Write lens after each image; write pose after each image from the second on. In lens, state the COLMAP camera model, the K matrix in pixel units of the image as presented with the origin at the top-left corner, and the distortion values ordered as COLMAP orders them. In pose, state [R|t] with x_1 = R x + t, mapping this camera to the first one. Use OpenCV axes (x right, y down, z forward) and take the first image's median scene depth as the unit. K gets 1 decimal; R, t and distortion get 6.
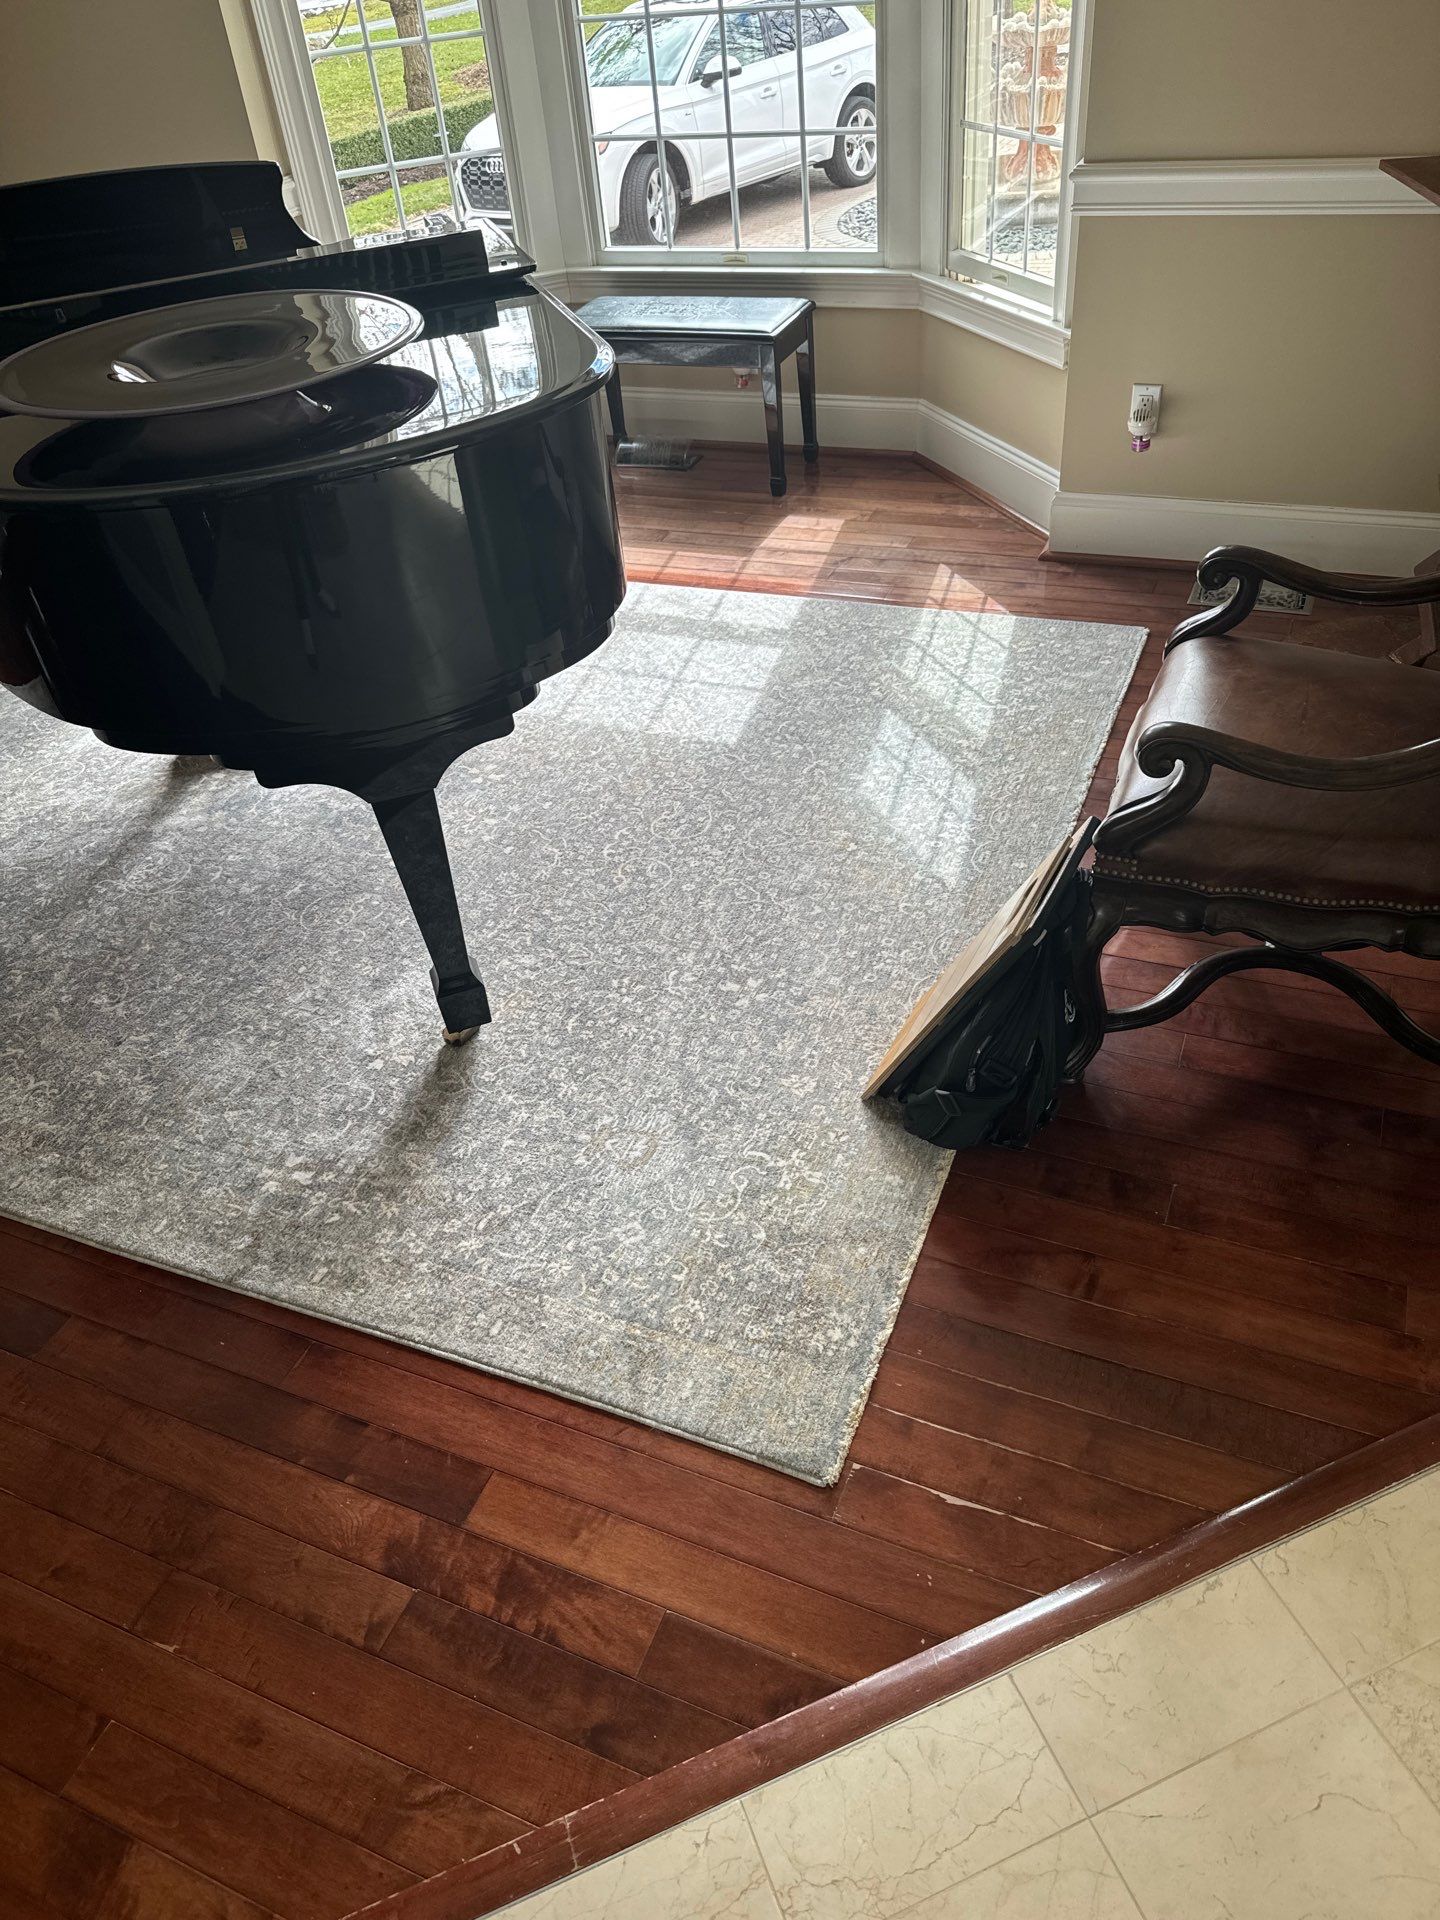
lens RADIAL K [[1344.5, 0, 723.6], [0, 1344.5, 952.4], [0, 0, 1]] dist [0.032761, -0.039014]
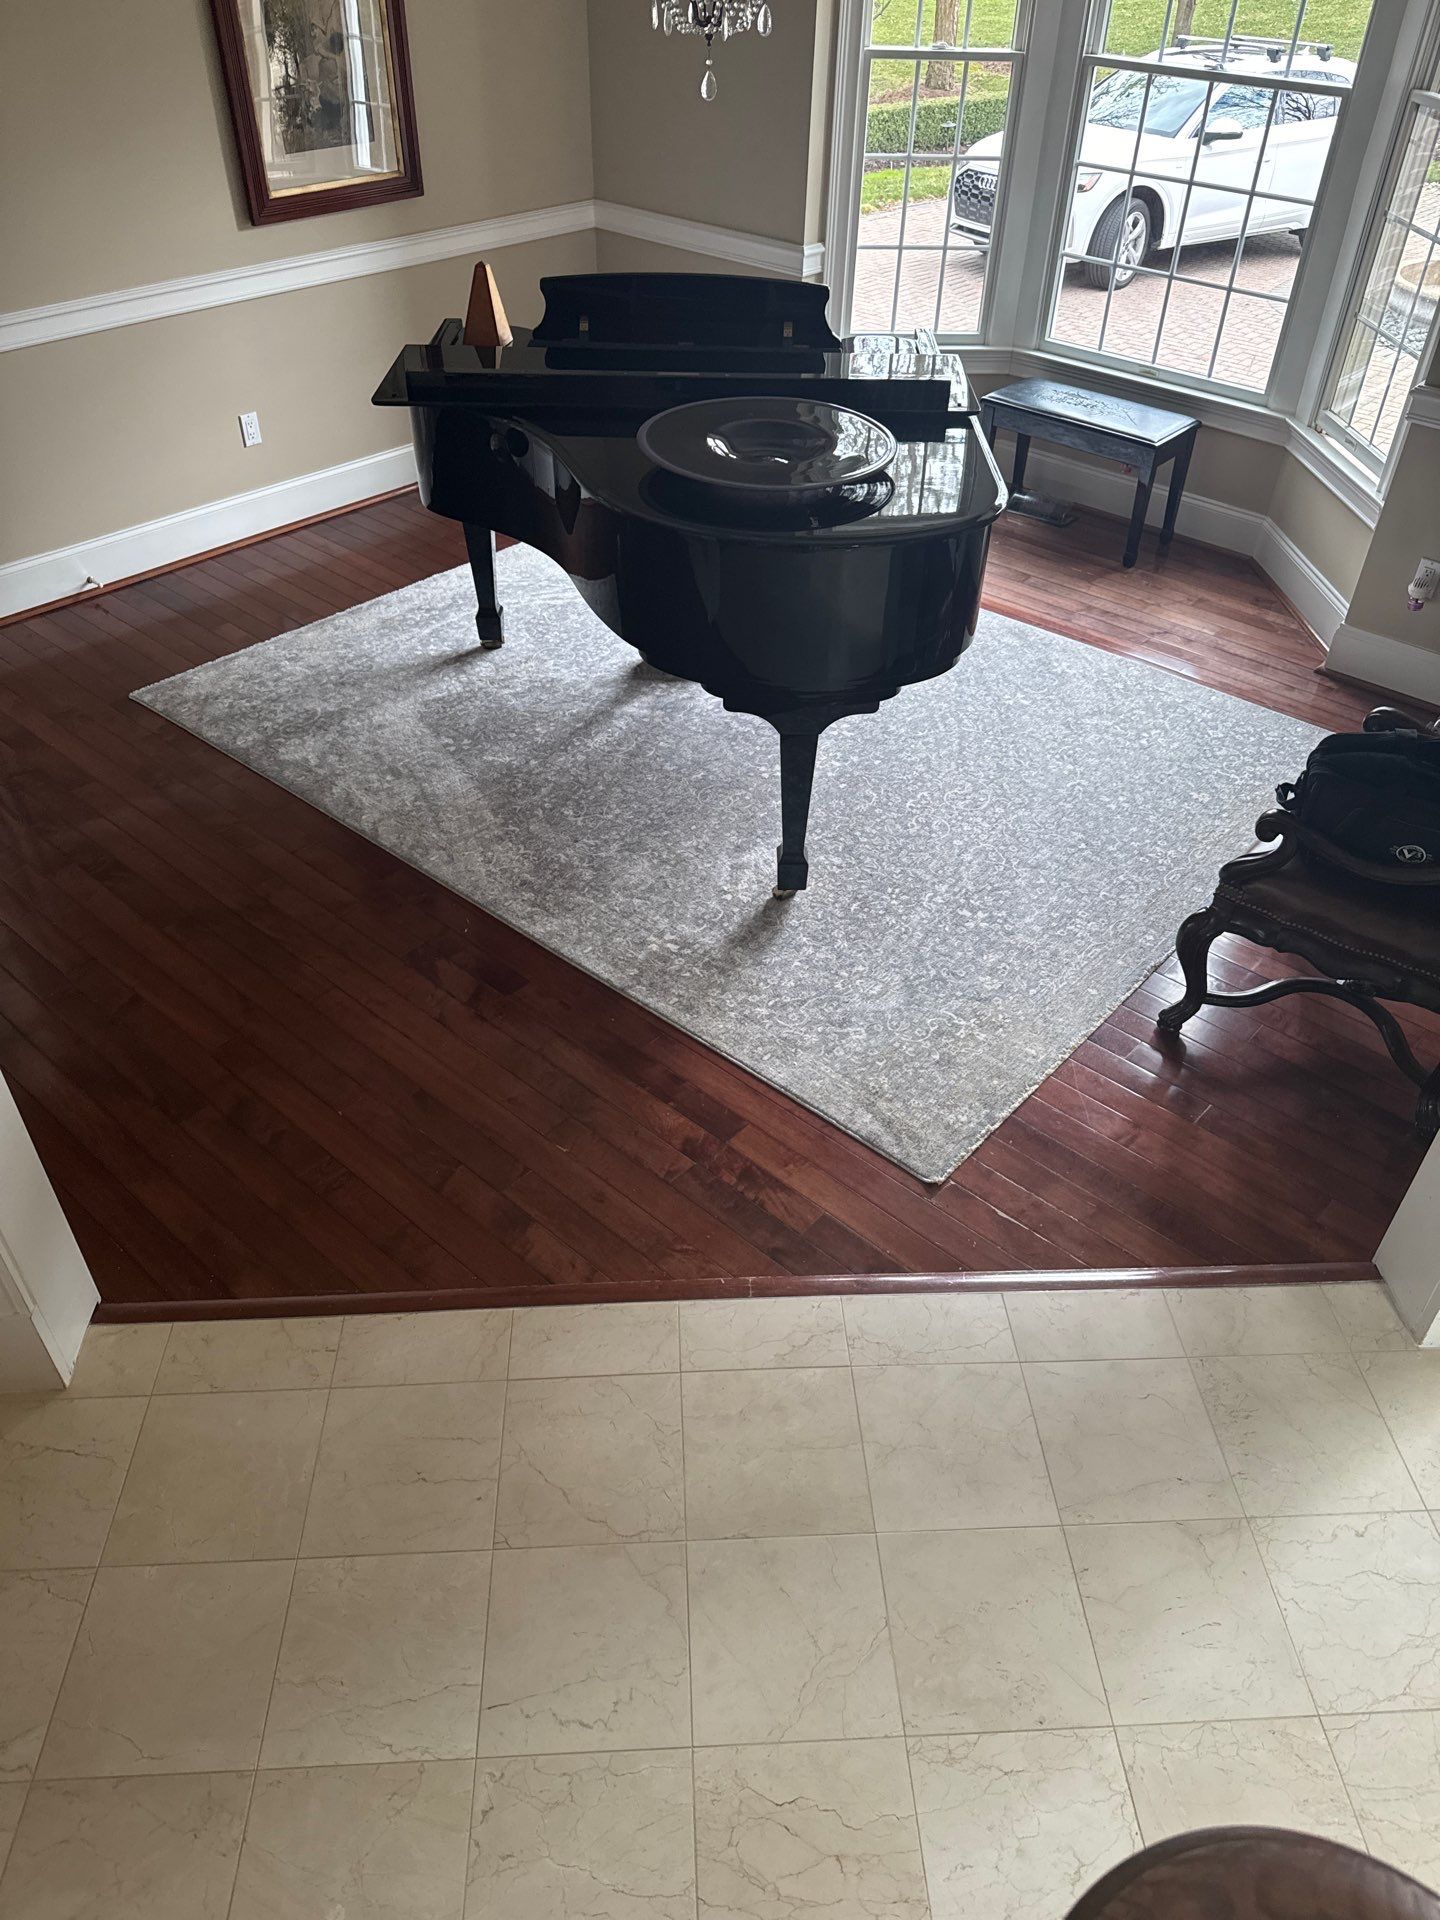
lens RADIAL K [[1344.5, 0, 703.0], [0, 1344.5, 962.4], [0, 0, 1]] dist [0.032761, -0.039014]
pose [[0.938527, 0.281984, -0.199129, 0.049495], [-0.274734, 0.959405, 0.063736, 0.071034], [0.209018, -0.005110, 0.977898, -0.573148]]
